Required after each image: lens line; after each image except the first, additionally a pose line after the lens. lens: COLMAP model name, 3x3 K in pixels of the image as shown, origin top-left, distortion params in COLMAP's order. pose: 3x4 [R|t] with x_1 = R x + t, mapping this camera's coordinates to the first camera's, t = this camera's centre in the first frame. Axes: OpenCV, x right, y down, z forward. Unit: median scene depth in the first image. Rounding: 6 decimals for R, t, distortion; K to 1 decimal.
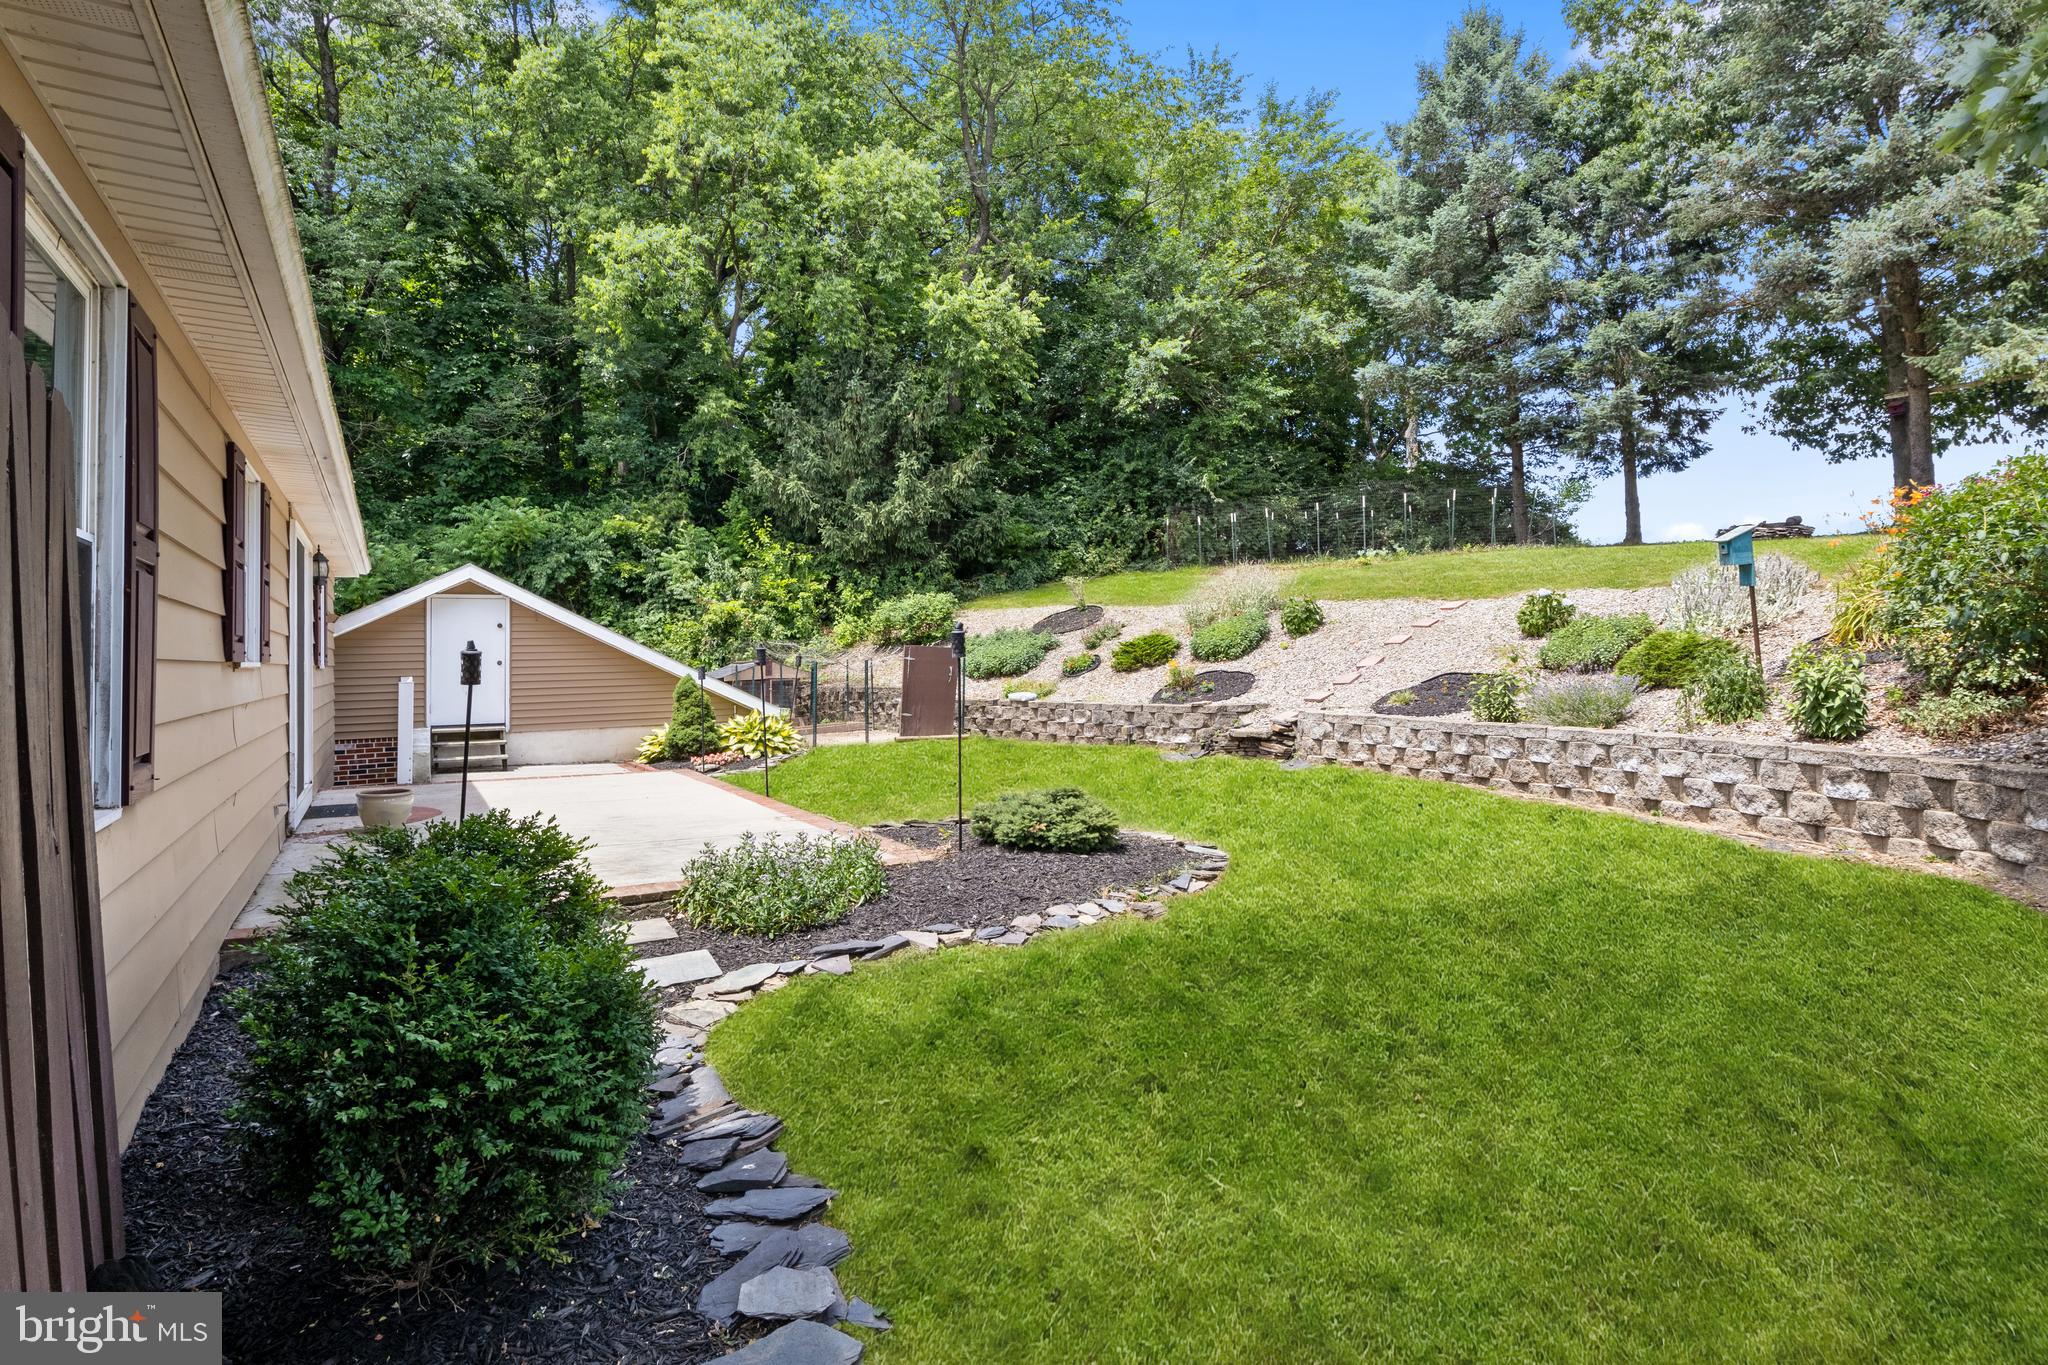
lens RADIAL K [[1006.4, 0, 1025.1], [0, 1006.4, 643.9], [0, 0, 1]] dist [-0.015805, 0.000643]
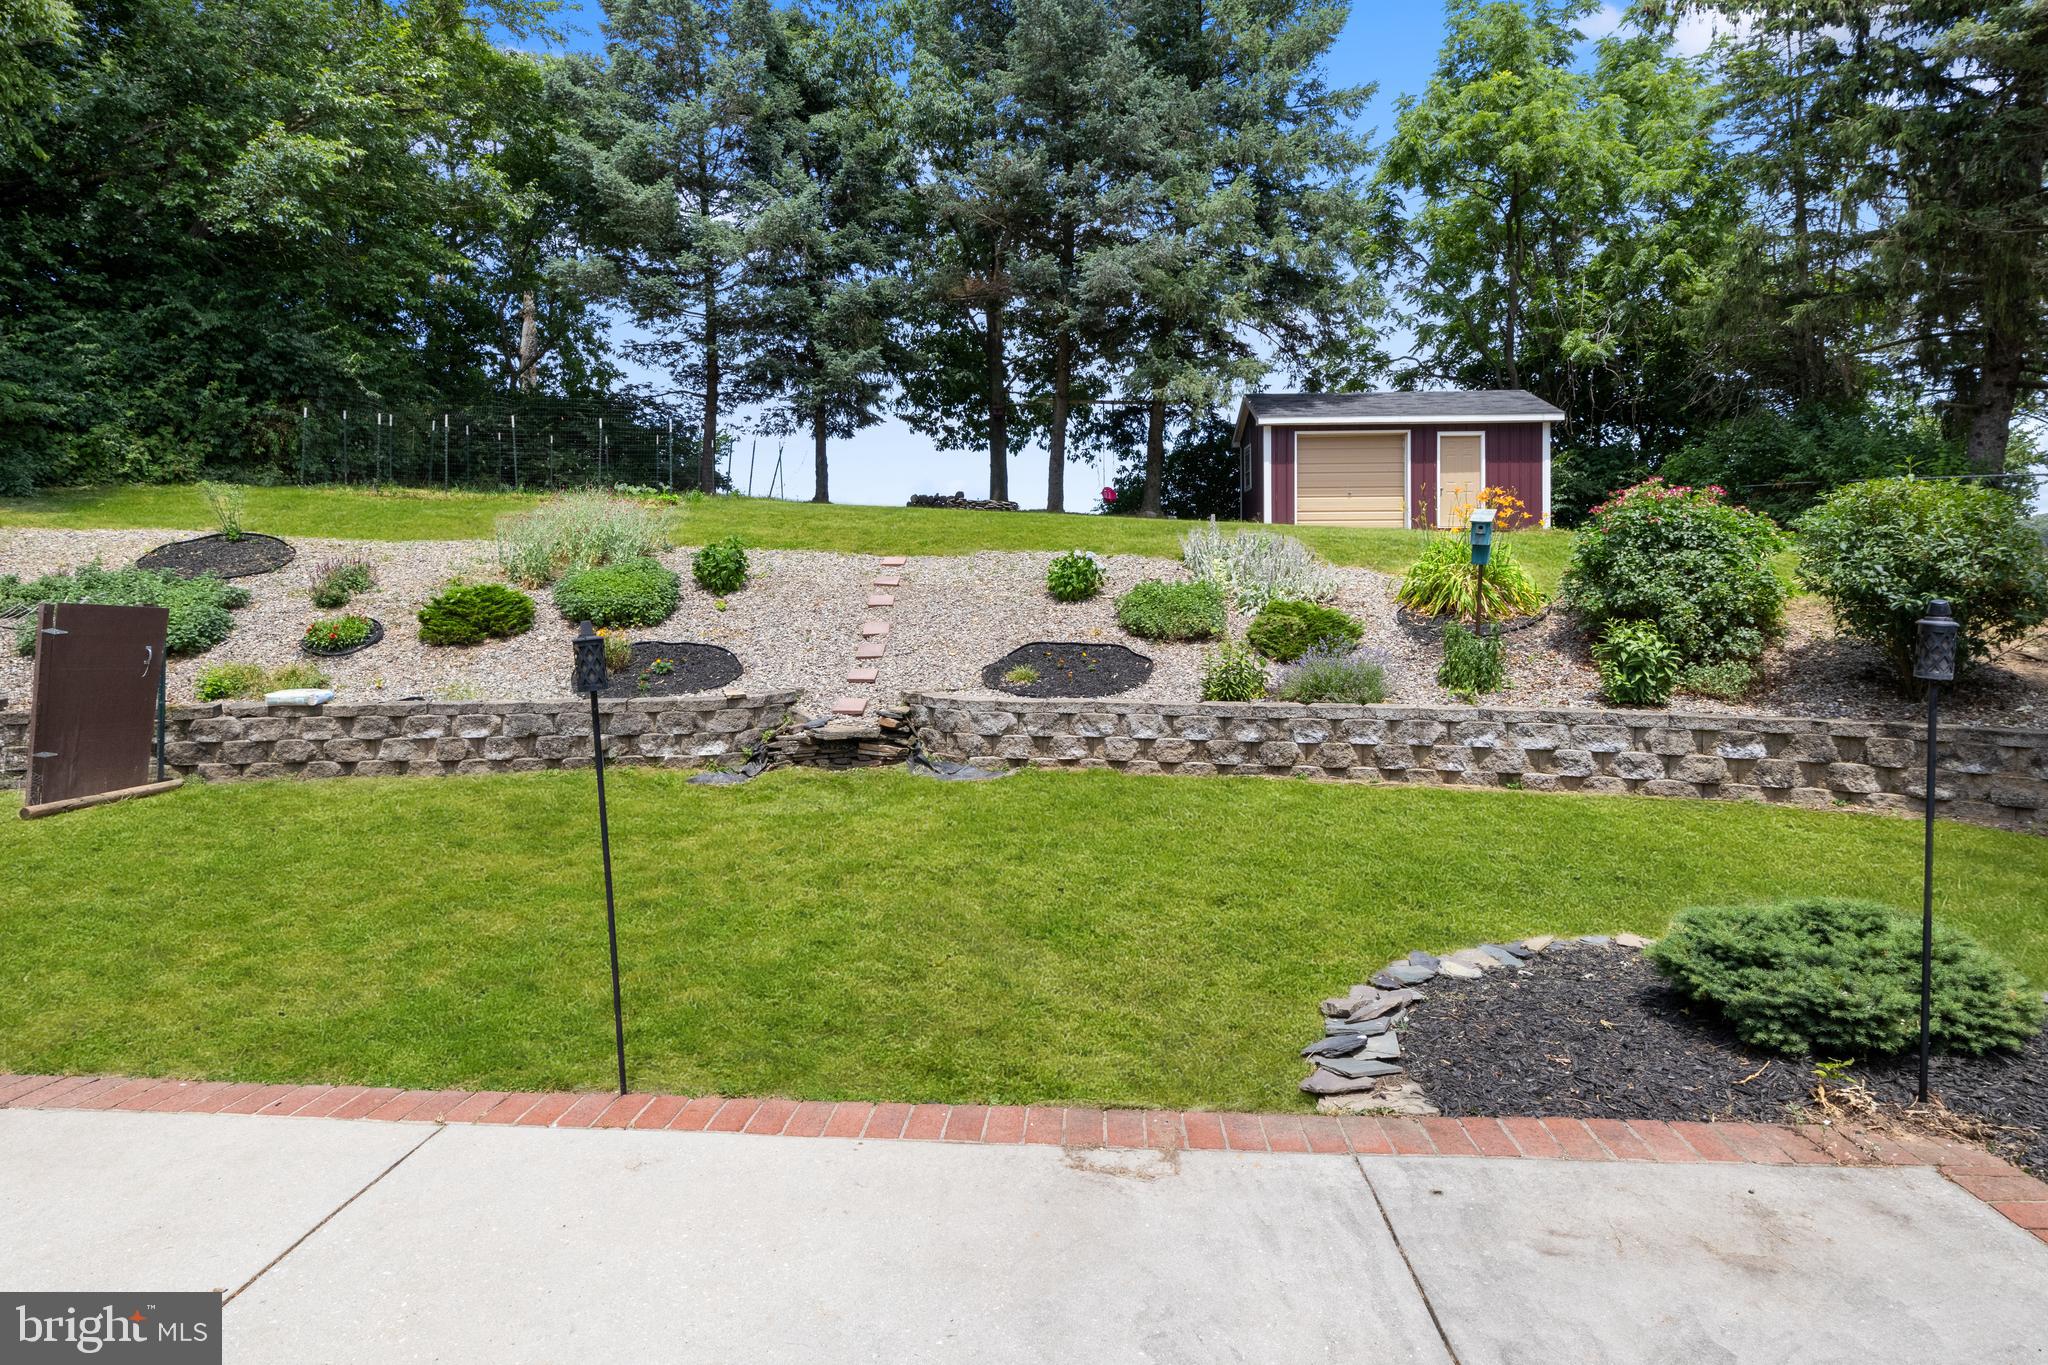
lens RADIAL K [[1006.4, 0, 1025.1], [0, 1006.4, 643.9], [0, 0, 1]] dist [-0.015805, 0.000643]
pose [[0.580350, -0.029038, 0.813849, -0.319316], [-0.013349, 0.998891, 0.045160, -0.009599], [-0.814258, -0.037073, 0.579318, 0.544809]]
